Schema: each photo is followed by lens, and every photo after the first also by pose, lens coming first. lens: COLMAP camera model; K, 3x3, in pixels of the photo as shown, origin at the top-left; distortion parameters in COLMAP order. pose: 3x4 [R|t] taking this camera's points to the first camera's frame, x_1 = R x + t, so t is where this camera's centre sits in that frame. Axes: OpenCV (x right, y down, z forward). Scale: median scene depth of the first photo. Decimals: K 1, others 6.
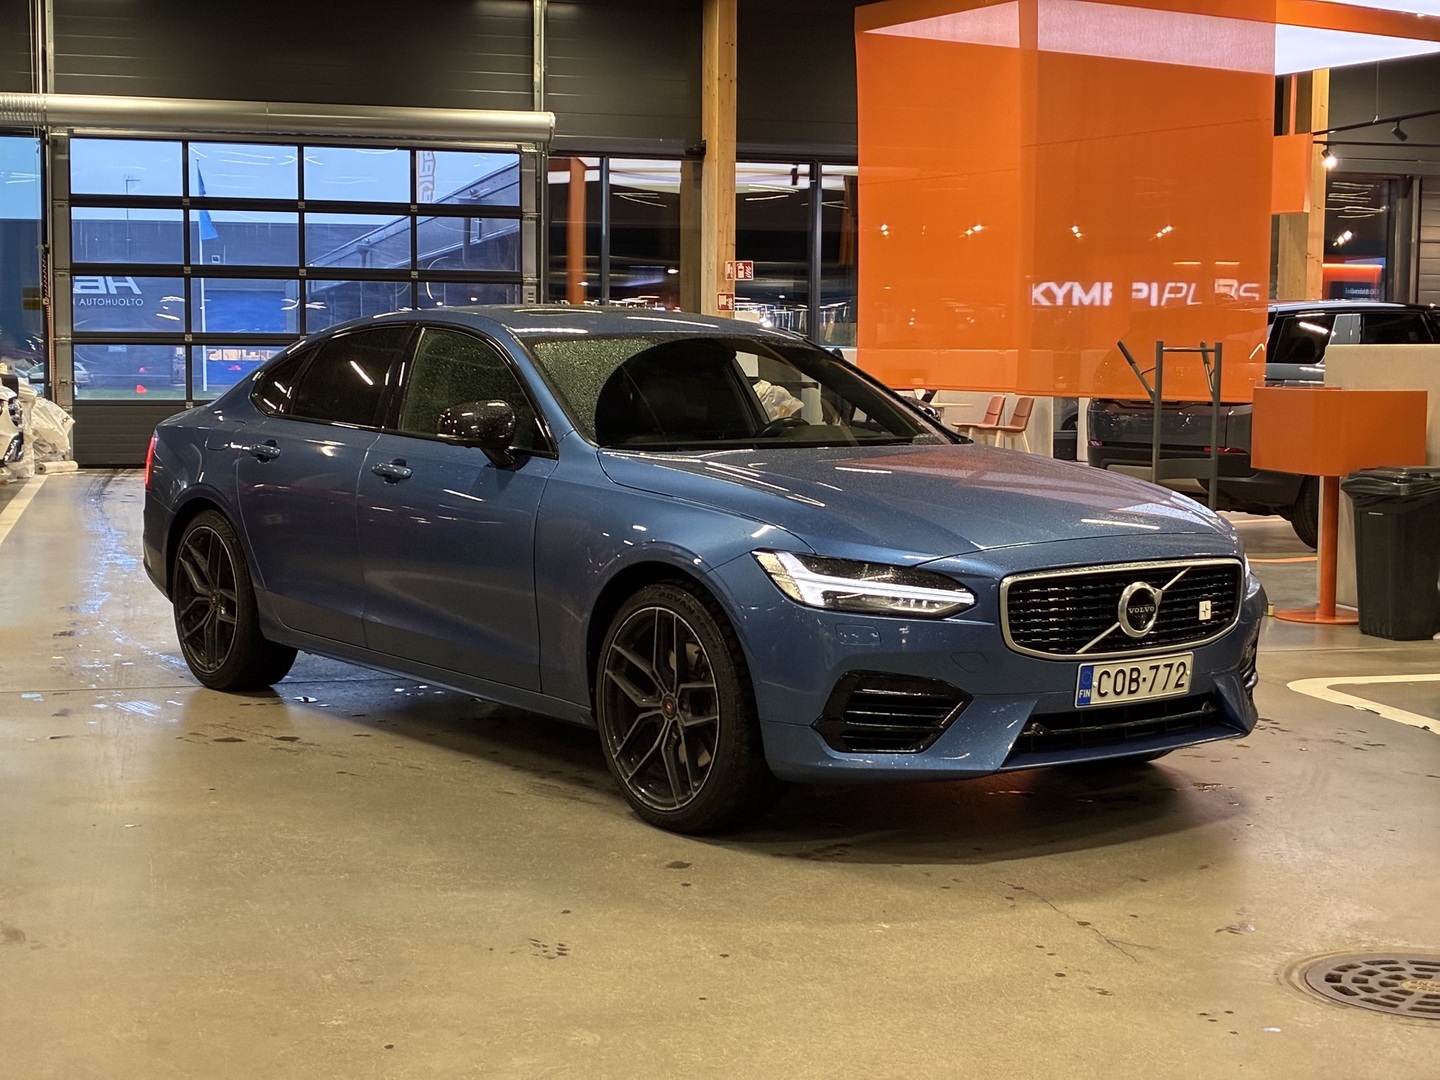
lens RADIAL K [[2176.8, 0, 720.0], [0, 2176.8, 540.0], [0, 0, 1]] dist [-0.022602, -0.072442]
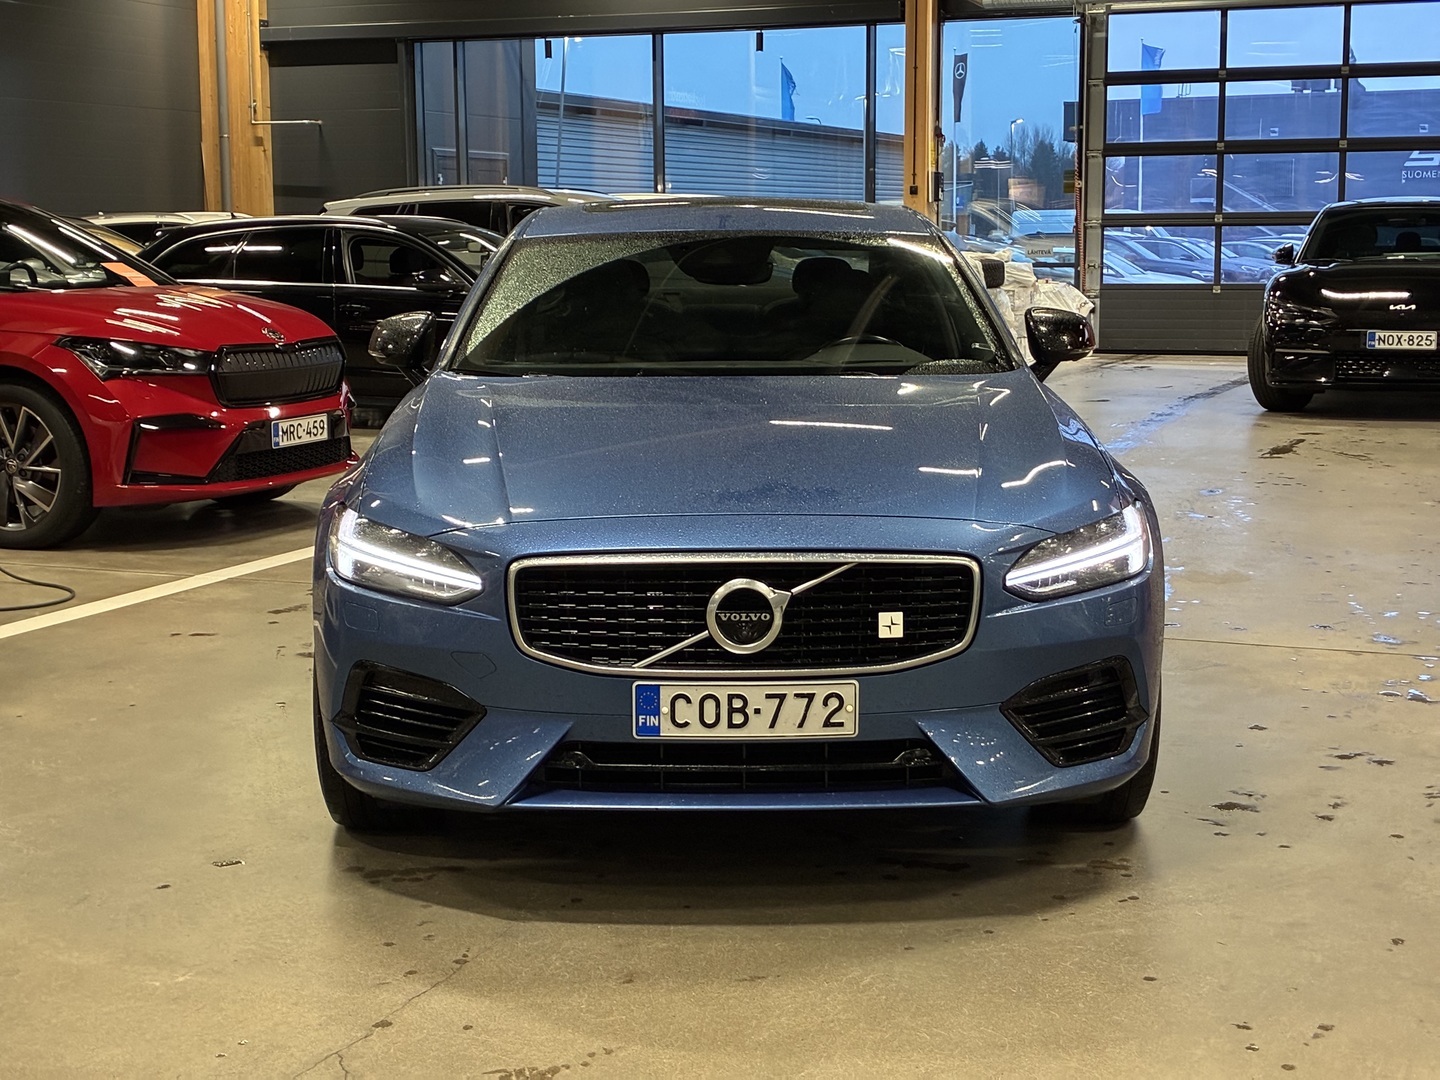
lens RADIAL K [[2180.4, 0, 718.8], [0, 2180.4, 463.9], [0, 0, 1]] dist [0.174824, -0.928856]
pose [[0.801197, 0.049109, -0.596383, 0.624838], [-0.035327, 0.998770, 0.034784, -0.045593], [0.597357, -0.006800, 0.801946, 0.393590]]
